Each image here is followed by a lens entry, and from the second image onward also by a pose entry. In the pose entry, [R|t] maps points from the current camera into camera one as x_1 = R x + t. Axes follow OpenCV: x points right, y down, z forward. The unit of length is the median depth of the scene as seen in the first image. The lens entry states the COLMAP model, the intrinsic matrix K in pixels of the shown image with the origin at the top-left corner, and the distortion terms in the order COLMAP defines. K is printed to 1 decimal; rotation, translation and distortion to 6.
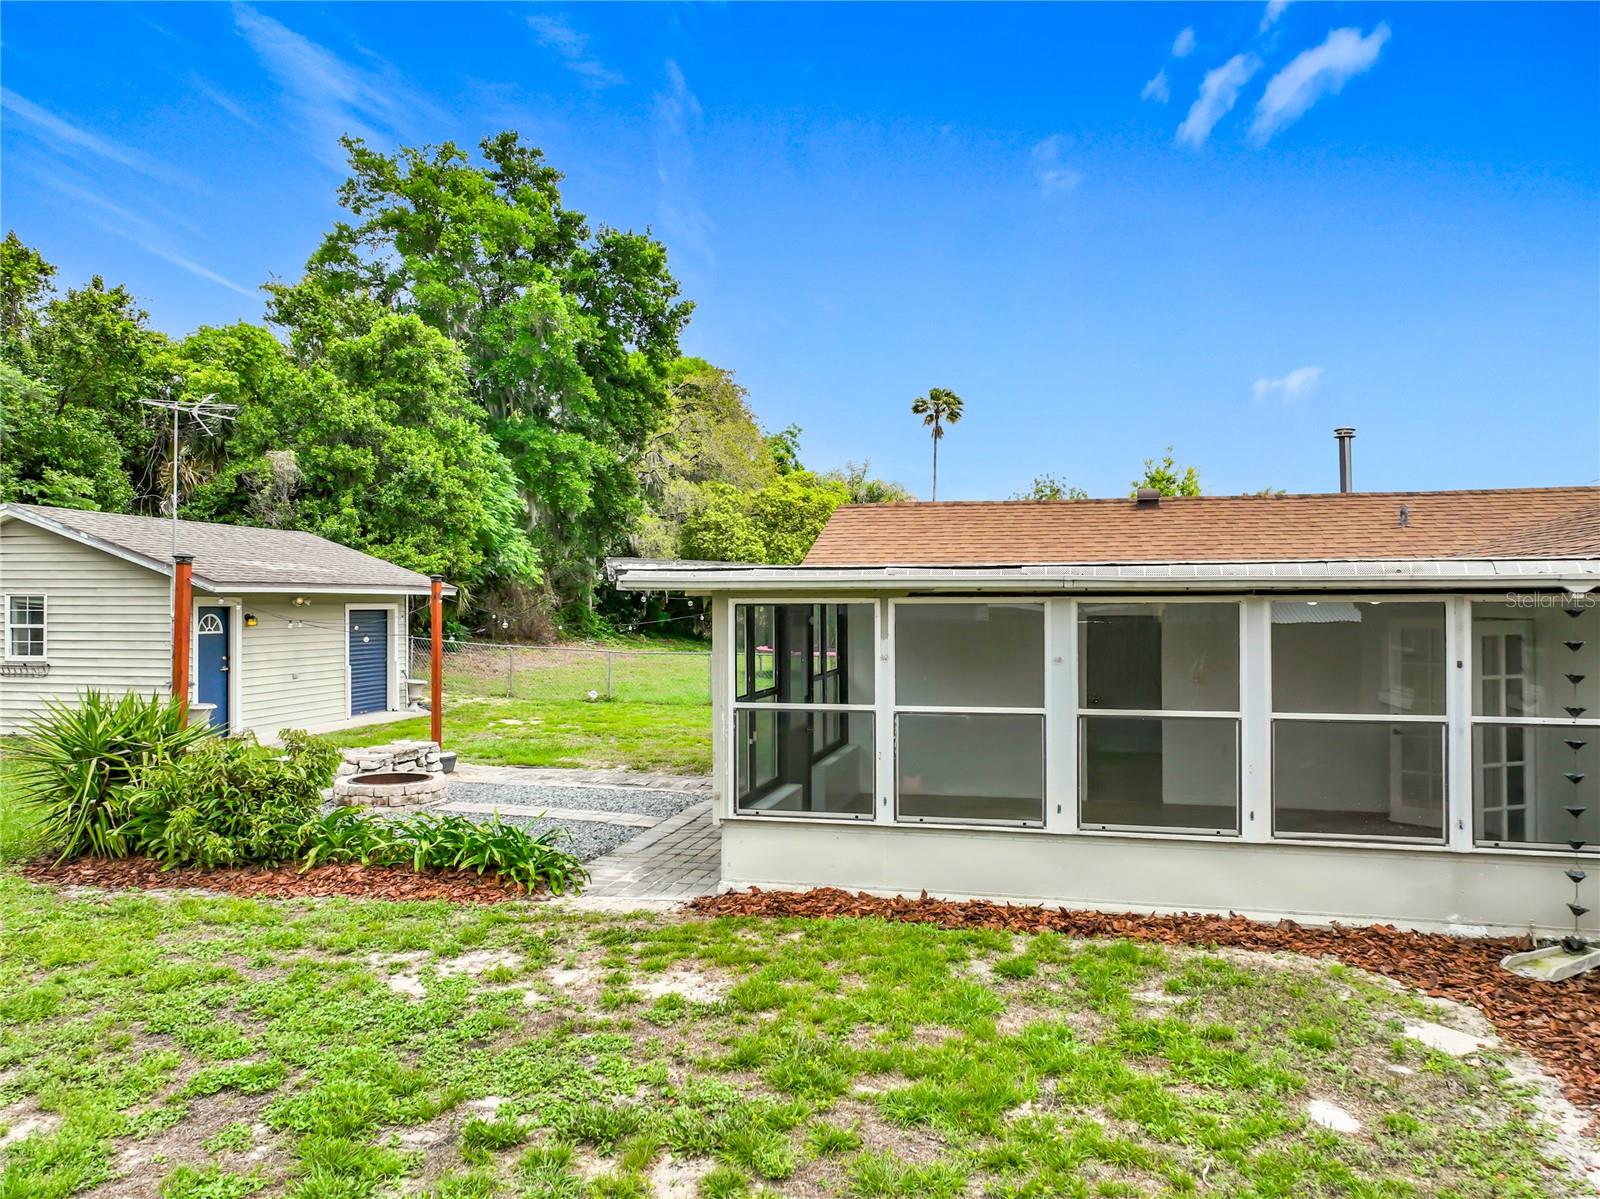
lens RADIAL K [[1183.1, 0, 799.7], [0, 1183.1, 586.0], [0, 0, 1]] dist [0.007321, 0.002520]
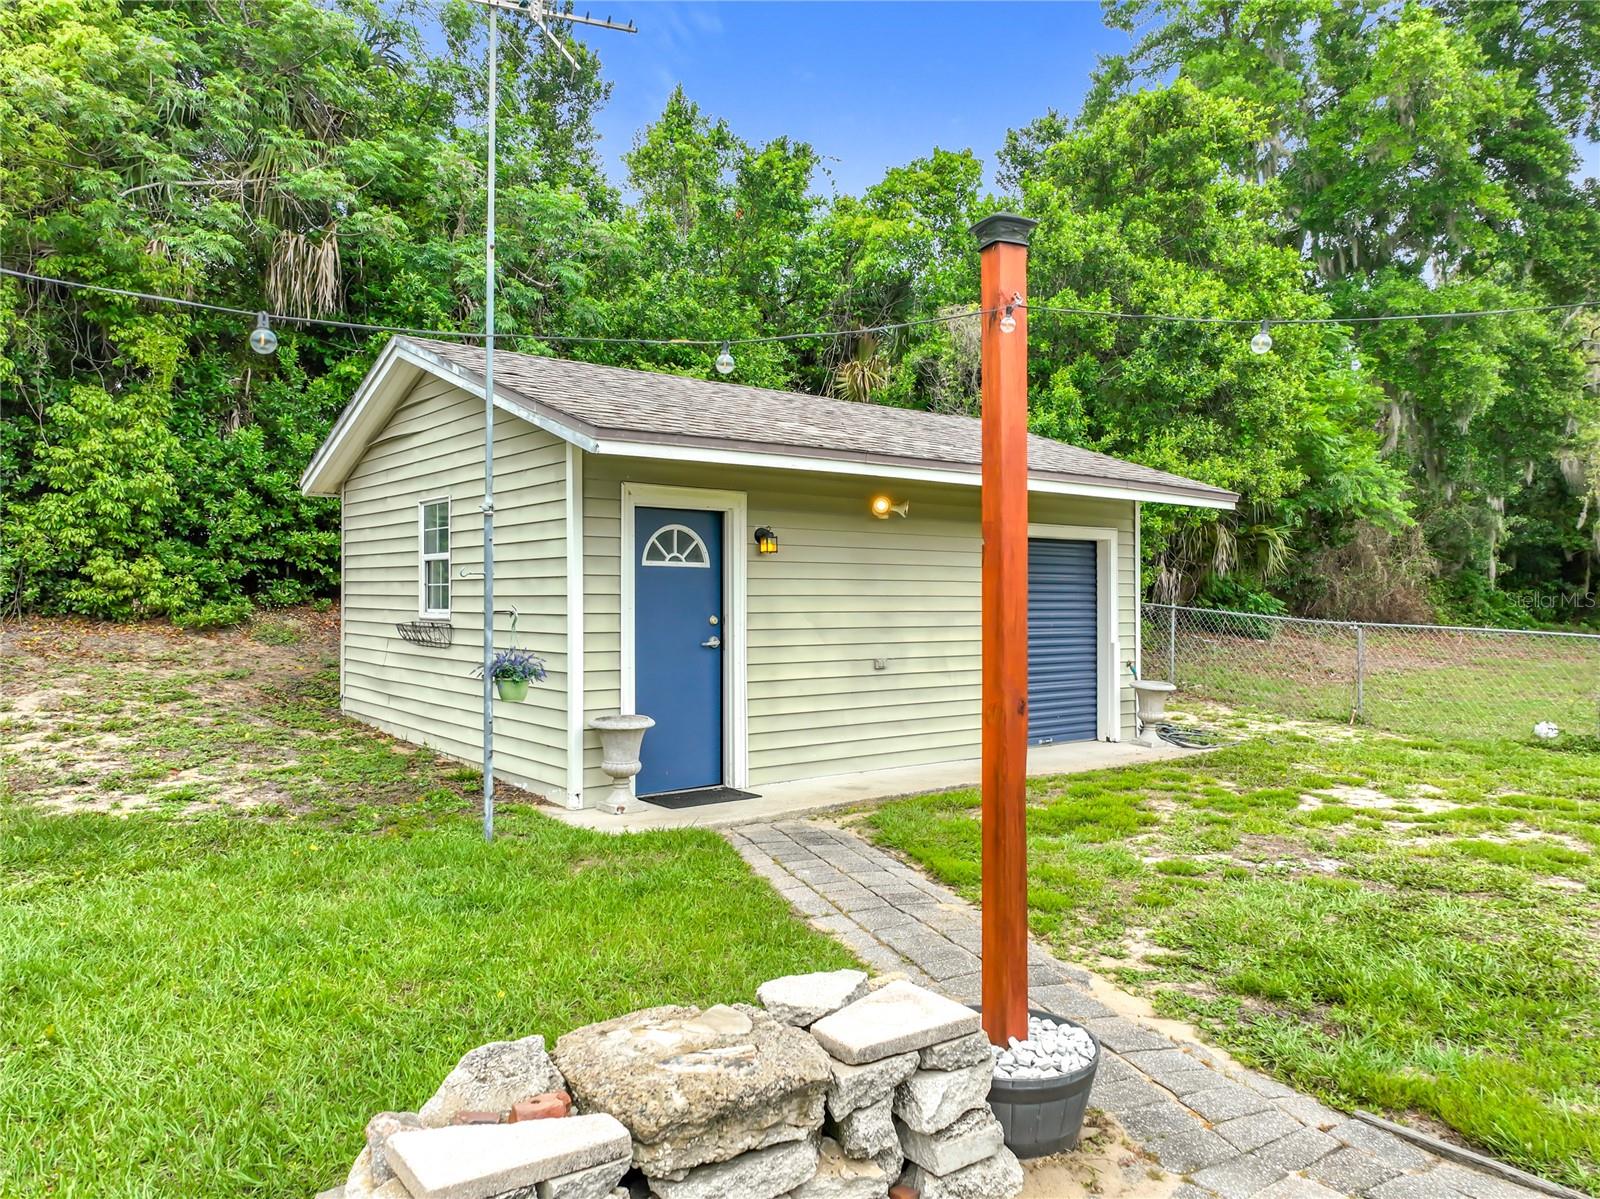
lens RADIAL K [[1183.1, 0, 799.7], [0, 1183.1, 586.0], [0, 0, 1]] dist [0.007321, 0.002520]
pose [[0.779589, -0.002555, -0.626286, -0.102220], [0.005276, 0.999983, 0.002488, 0.029321], [0.626269, -0.005244, 0.779590, 0.412922]]
